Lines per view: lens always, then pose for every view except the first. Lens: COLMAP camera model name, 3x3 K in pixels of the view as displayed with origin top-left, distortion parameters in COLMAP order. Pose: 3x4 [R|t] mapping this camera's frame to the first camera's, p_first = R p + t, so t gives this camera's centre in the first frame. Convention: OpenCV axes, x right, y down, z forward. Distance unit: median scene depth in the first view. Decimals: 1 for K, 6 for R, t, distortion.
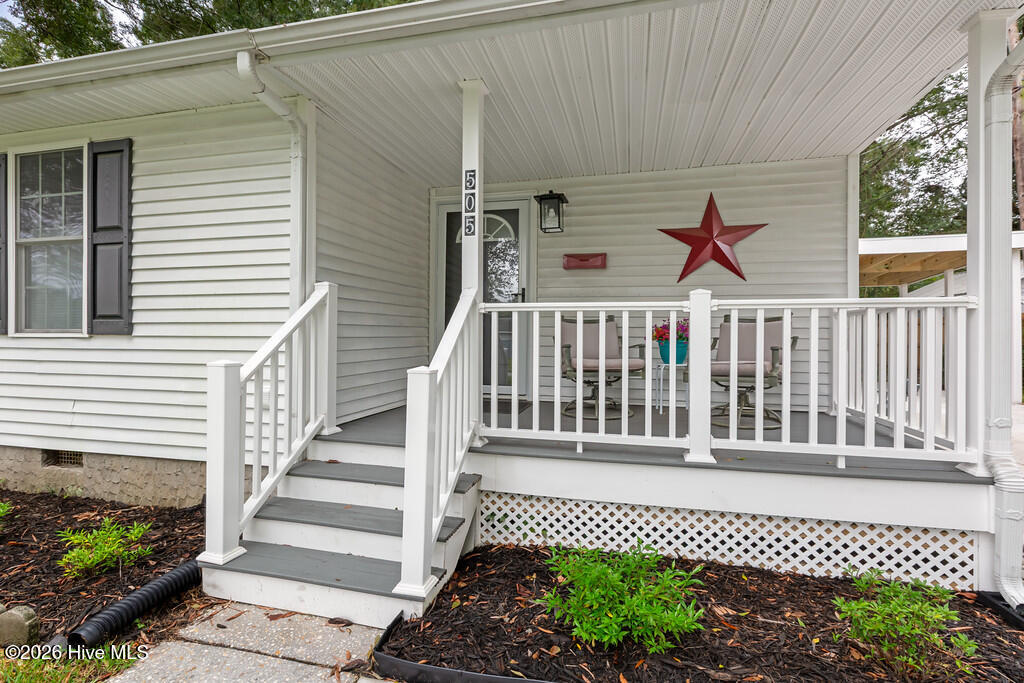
lens RADIAL K [[439.2, 0, 476.3], [0, 439.2, 326.7], [0, 0, 1]] dist [0.003149, 0.000197]
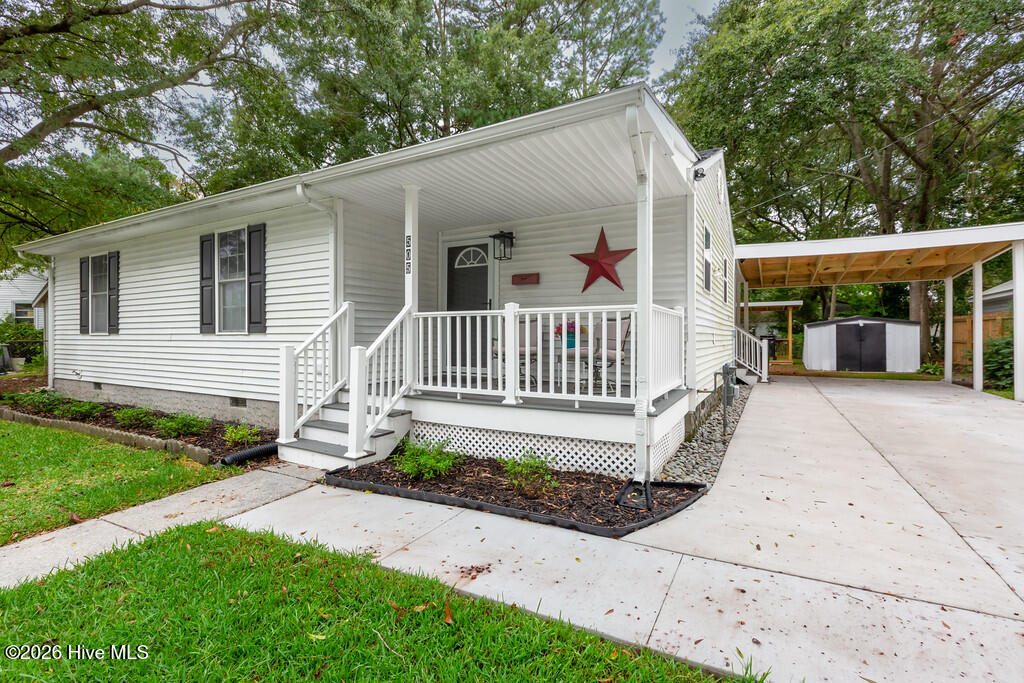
lens RADIAL K [[439.2, 0, 476.3], [0, 439.2, 326.7], [0, 0, 1]] dist [0.003149, 0.000197]
pose [[0.948514, -0.009660, -0.316587, 0.688616], [0.008950, 0.999953, -0.003696, 0.009587], [0.316608, 0.000672, 0.948556, -0.490291]]
